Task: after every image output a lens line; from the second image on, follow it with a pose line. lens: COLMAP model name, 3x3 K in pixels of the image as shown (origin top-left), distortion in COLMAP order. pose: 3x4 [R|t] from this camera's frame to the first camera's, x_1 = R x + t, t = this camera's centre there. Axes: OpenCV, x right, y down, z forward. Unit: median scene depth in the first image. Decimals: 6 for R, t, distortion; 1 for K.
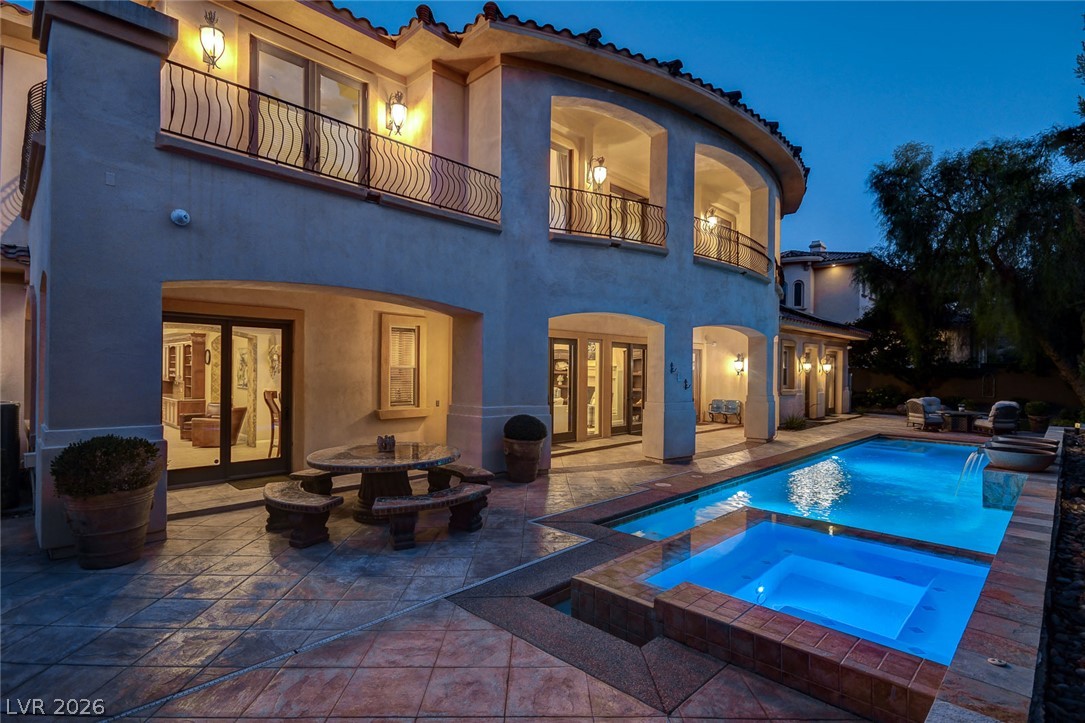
lens RADIAL K [[525.9, 0, 535.8], [0, 525.9, 366.9], [0, 0, 1]] dist [0.003885, 0.000857]
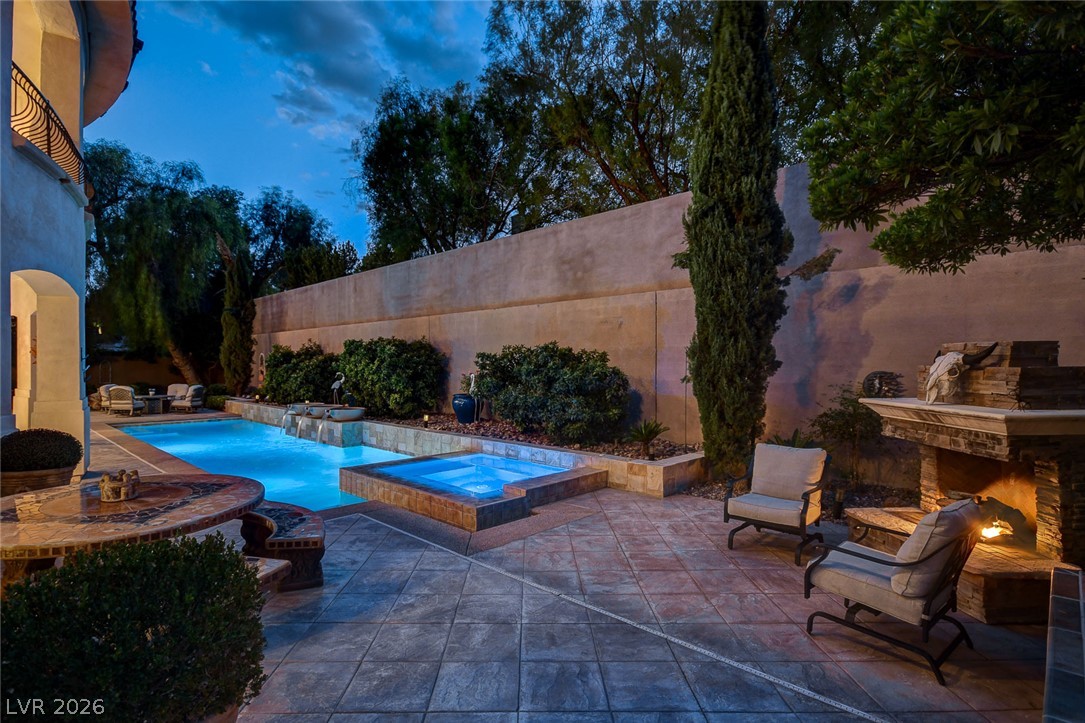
lens RADIAL K [[539.8, 0, 536.2], [0, 539.8, 363.3], [0, 0, 1]] dist [-0.002725, -0.000019]
pose [[-0.012459, -0.008193, 0.999889, -1.261047], [-0.007174, 0.999941, 0.008104, 0.009761], [-0.999897, -0.007072, -0.012517, 0.815724]]
